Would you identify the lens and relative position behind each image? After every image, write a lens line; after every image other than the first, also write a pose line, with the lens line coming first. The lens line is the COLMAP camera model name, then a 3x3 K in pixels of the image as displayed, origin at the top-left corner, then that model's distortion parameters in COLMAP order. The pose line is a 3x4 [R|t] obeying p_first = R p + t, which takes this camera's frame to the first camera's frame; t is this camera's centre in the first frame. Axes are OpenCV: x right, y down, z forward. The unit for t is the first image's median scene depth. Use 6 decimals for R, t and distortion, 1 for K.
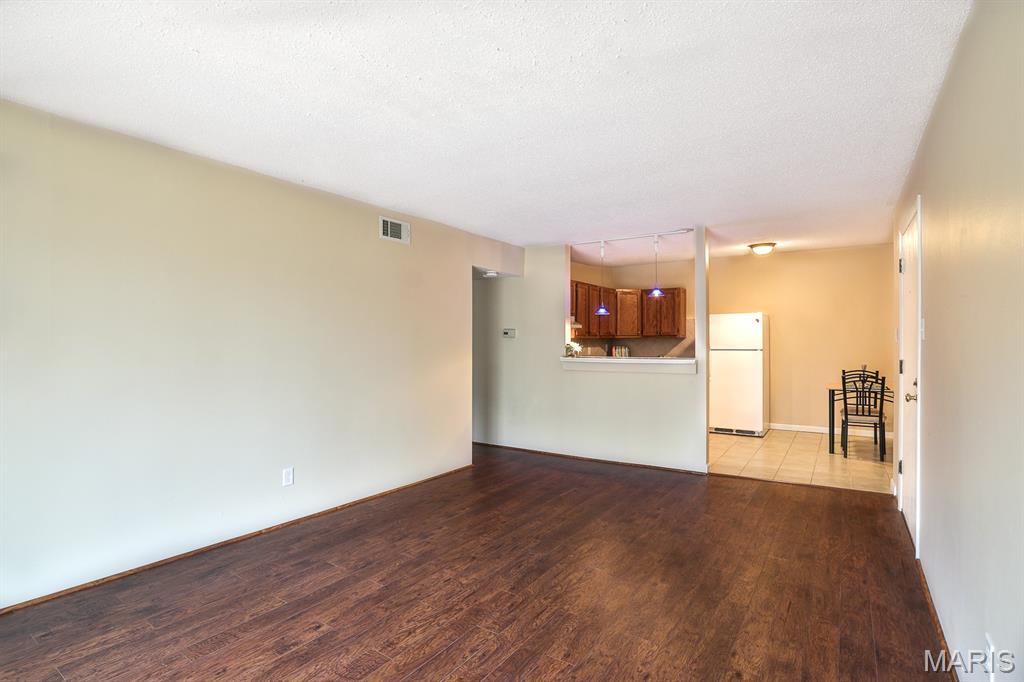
lens RADIAL K [[504.2, 0, 496.5], [0, 504.2, 338.4], [0, 0, 1]] dist [-0.028786, 0.000569]
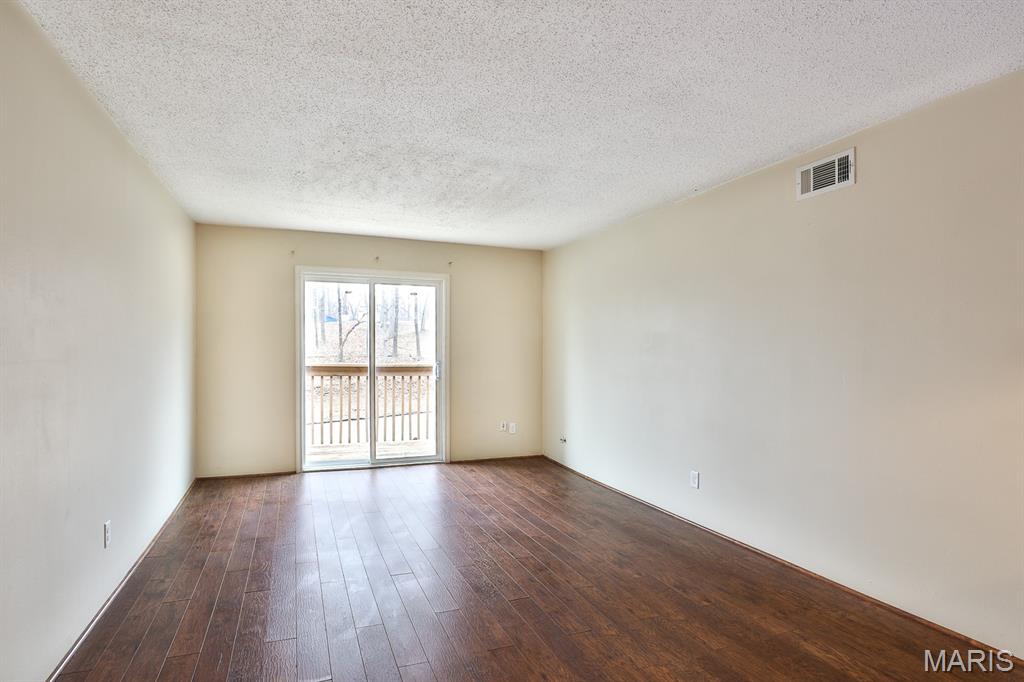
lens RADIAL K [[512.3, 0, 499.4], [0, 512.3, 358.4], [0, 0, 1]] dist [-0.025708, 0.001343]
pose [[-0.539898, 0.003951, -0.841721, 0.620989], [0.002301, 0.999992, 0.003218, 0.017184], [0.841727, -0.000200, -0.539903, 1.095318]]
